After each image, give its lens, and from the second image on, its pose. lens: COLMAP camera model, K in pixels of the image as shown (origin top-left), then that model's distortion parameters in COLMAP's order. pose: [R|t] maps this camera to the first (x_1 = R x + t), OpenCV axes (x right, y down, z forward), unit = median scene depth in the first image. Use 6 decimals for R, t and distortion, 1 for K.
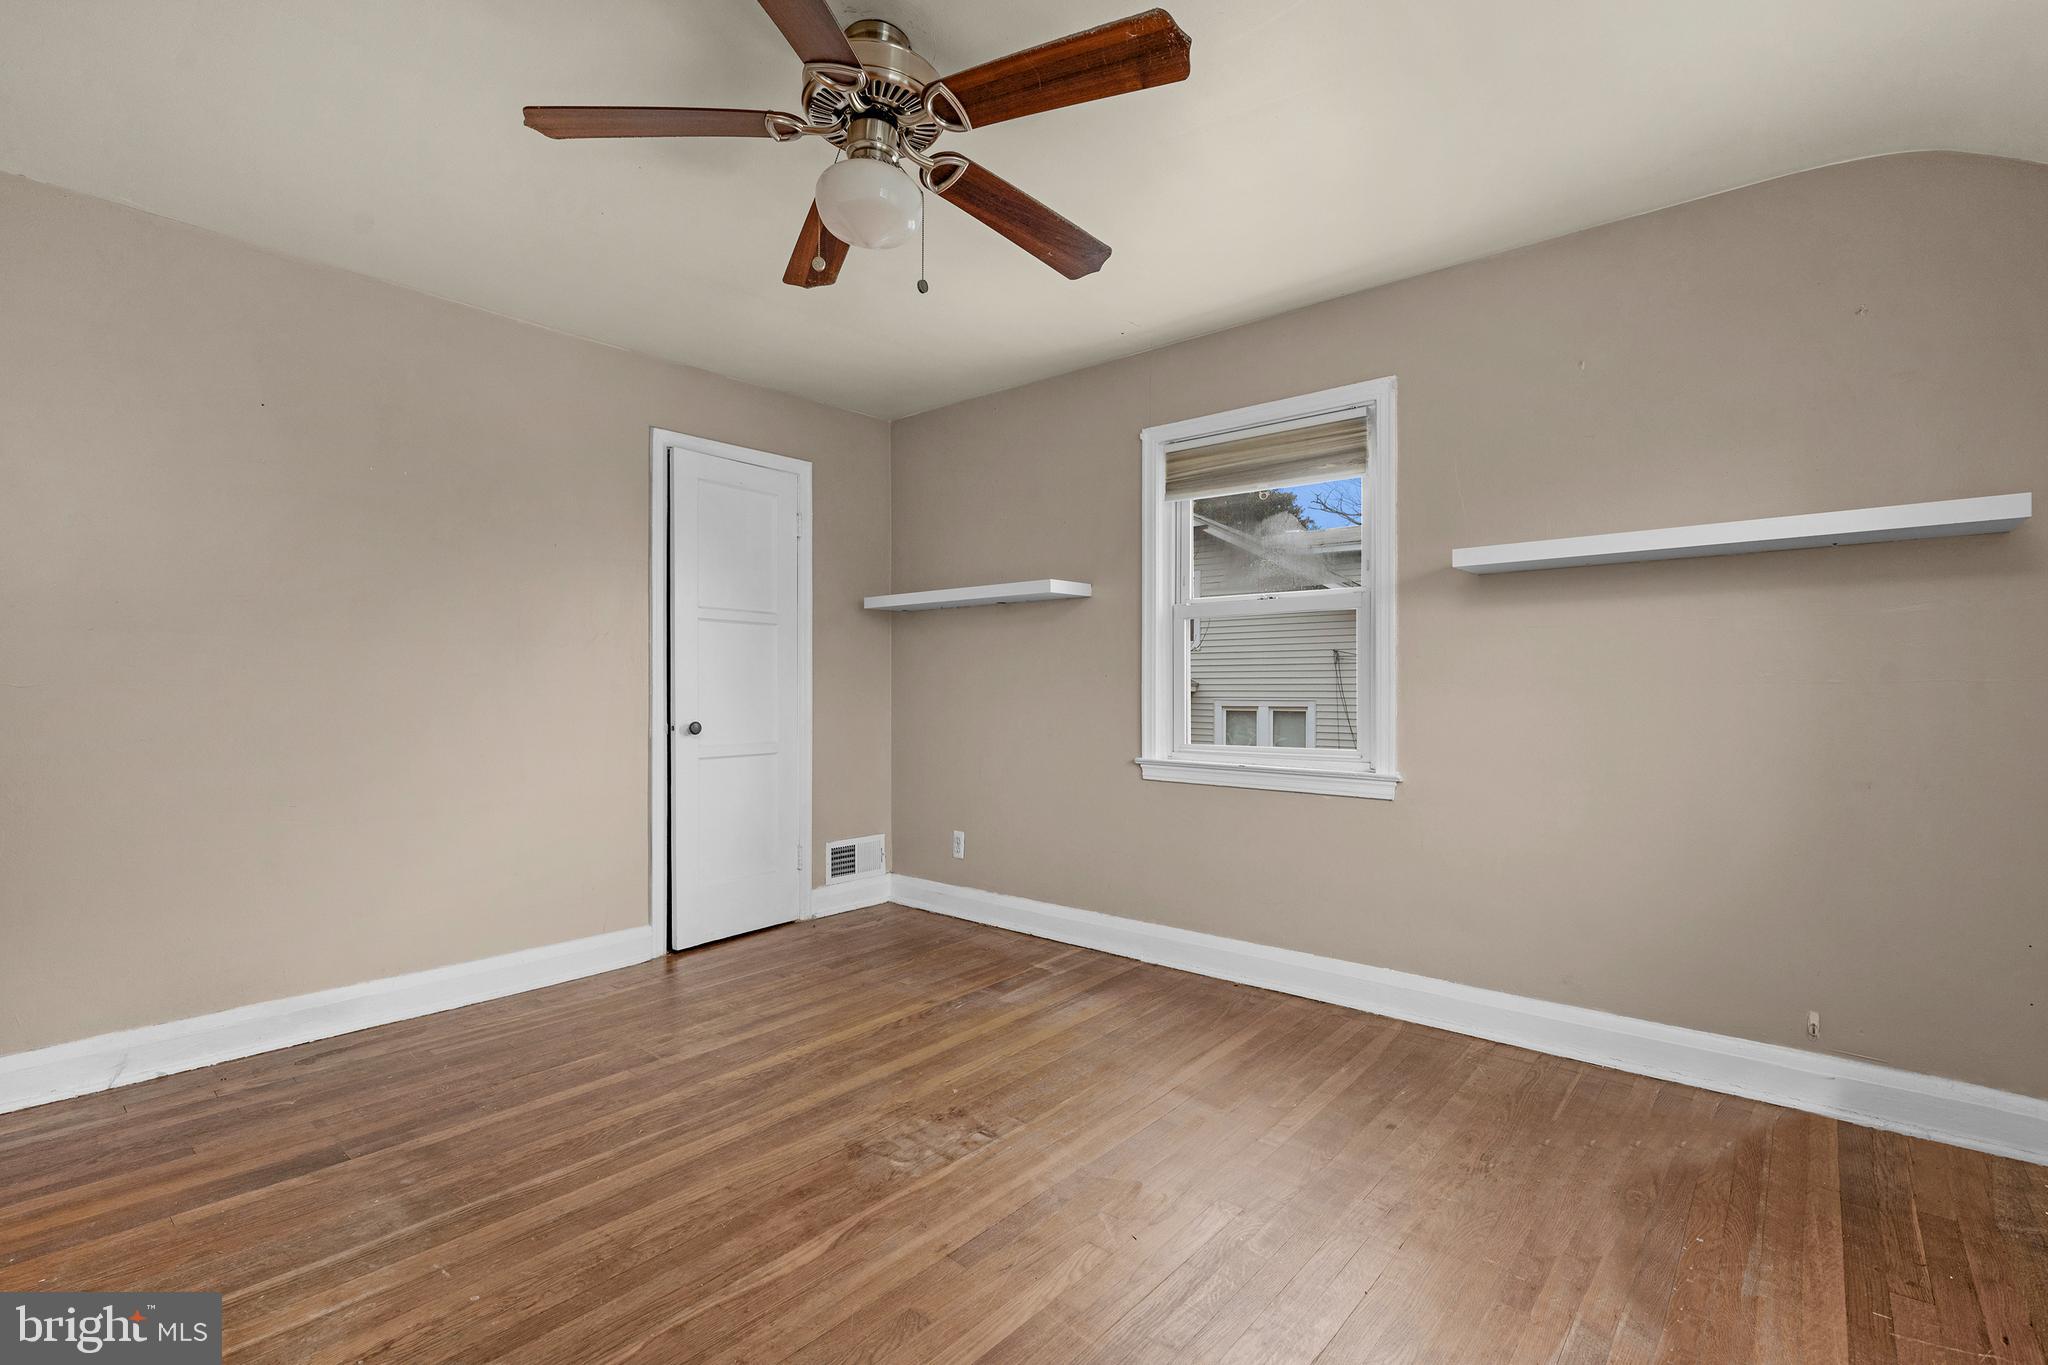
lens RADIAL K [[941.6, 0, 1049.5], [0, 941.6, 691.2], [0, 0, 1]] dist [-0.000703, -0.000527]
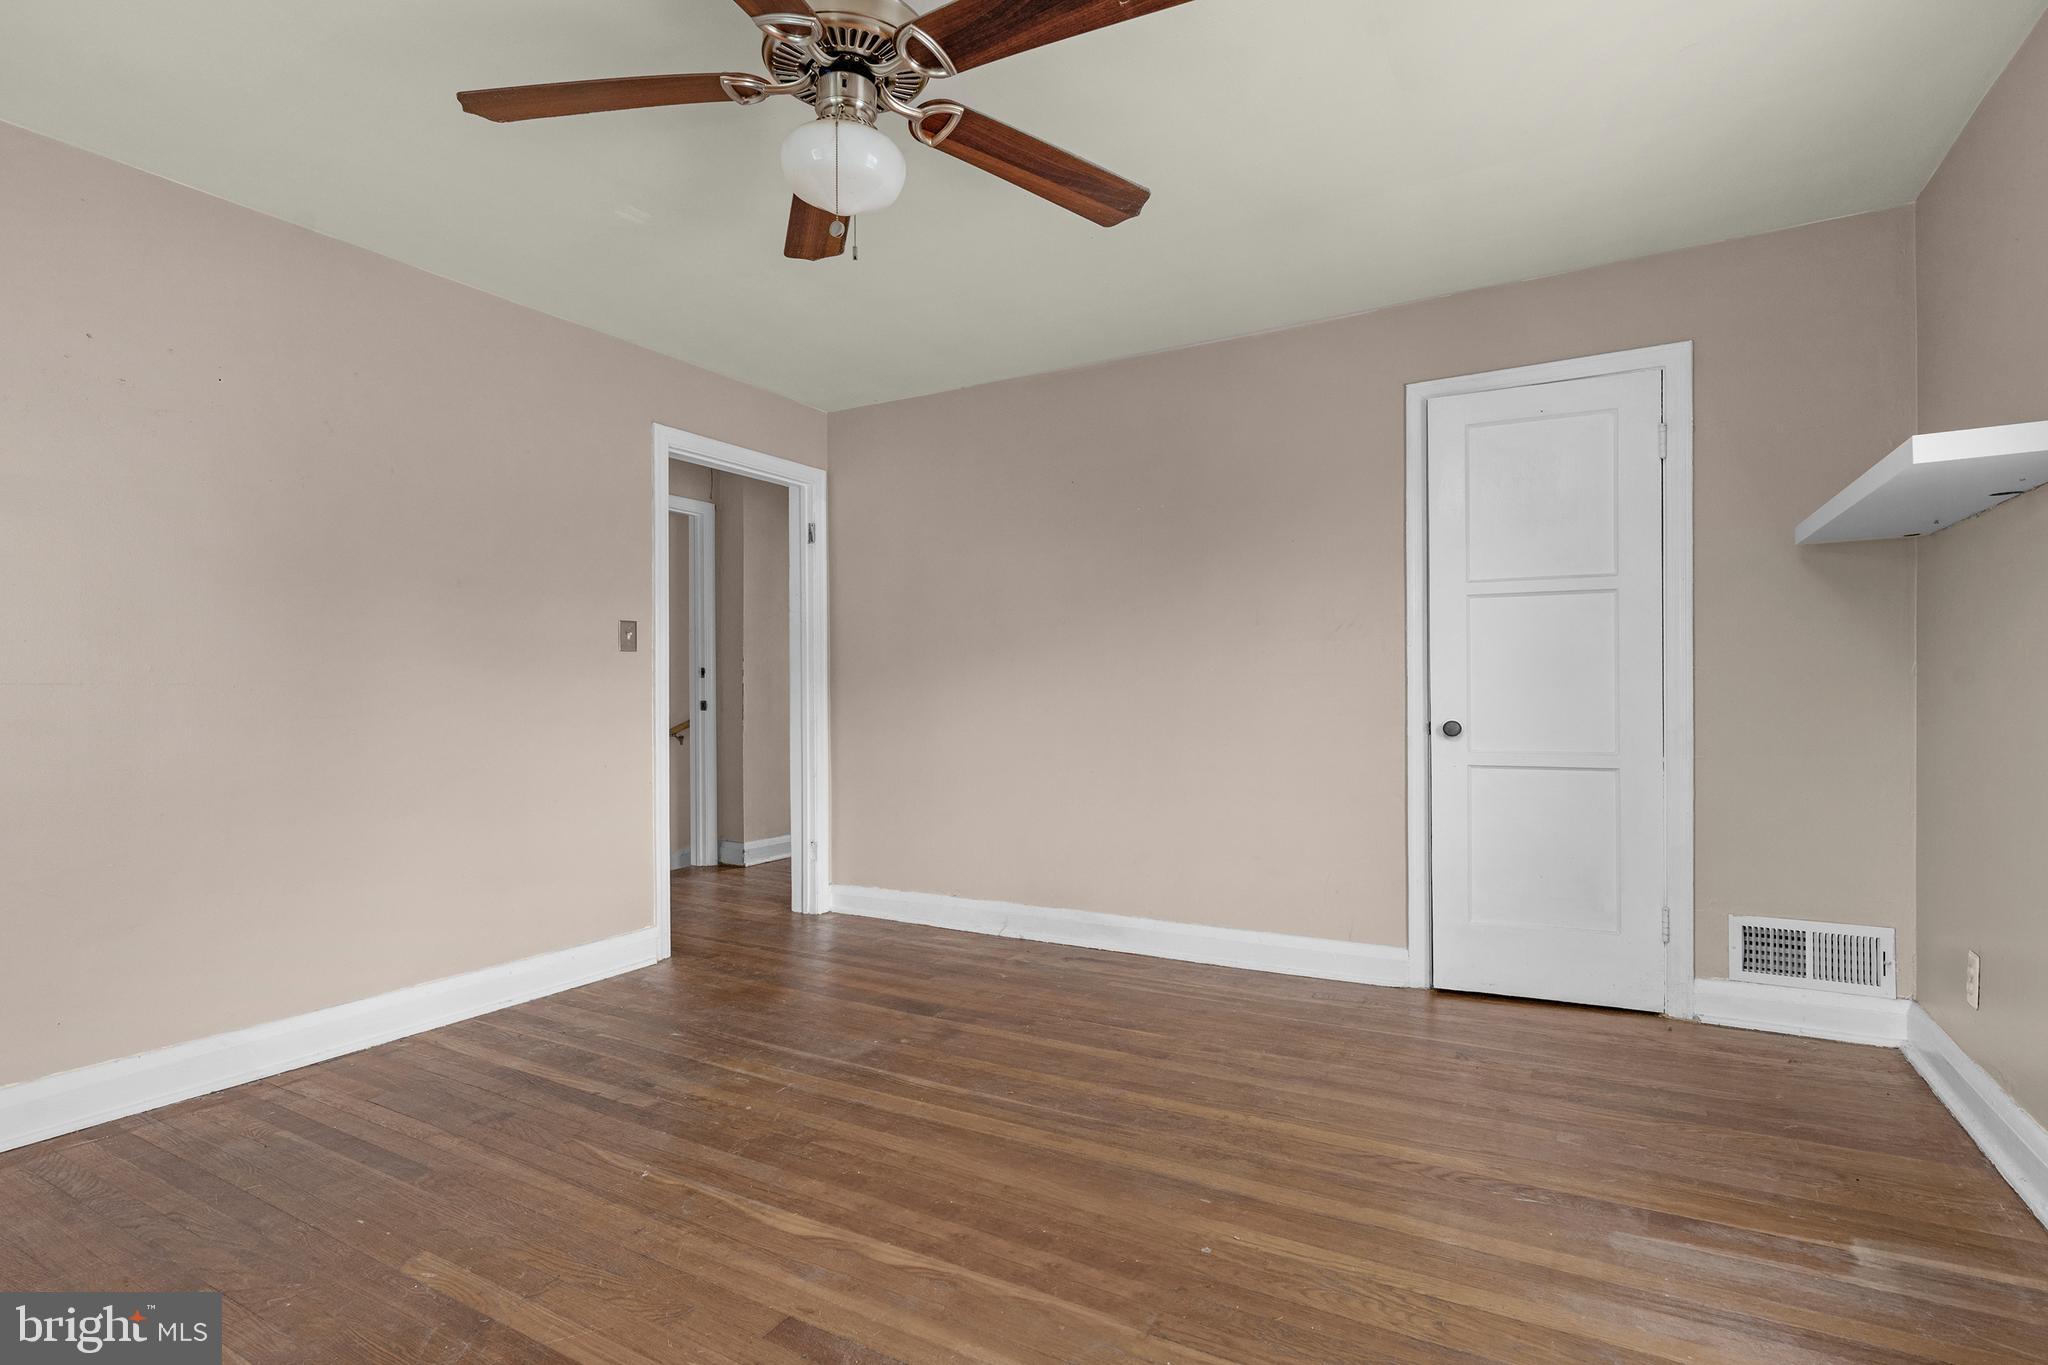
lens RADIAL K [[941.6, 0, 1049.5], [0, 941.6, 691.2], [0, 0, 1]] dist [-0.000703, -0.000527]
pose [[0.187542, -0.000415, -0.982256, 0.521400], [0.007048, 0.999975, 0.000923, 0.004584], [0.982231, -0.007096, 0.187541, 0.691090]]
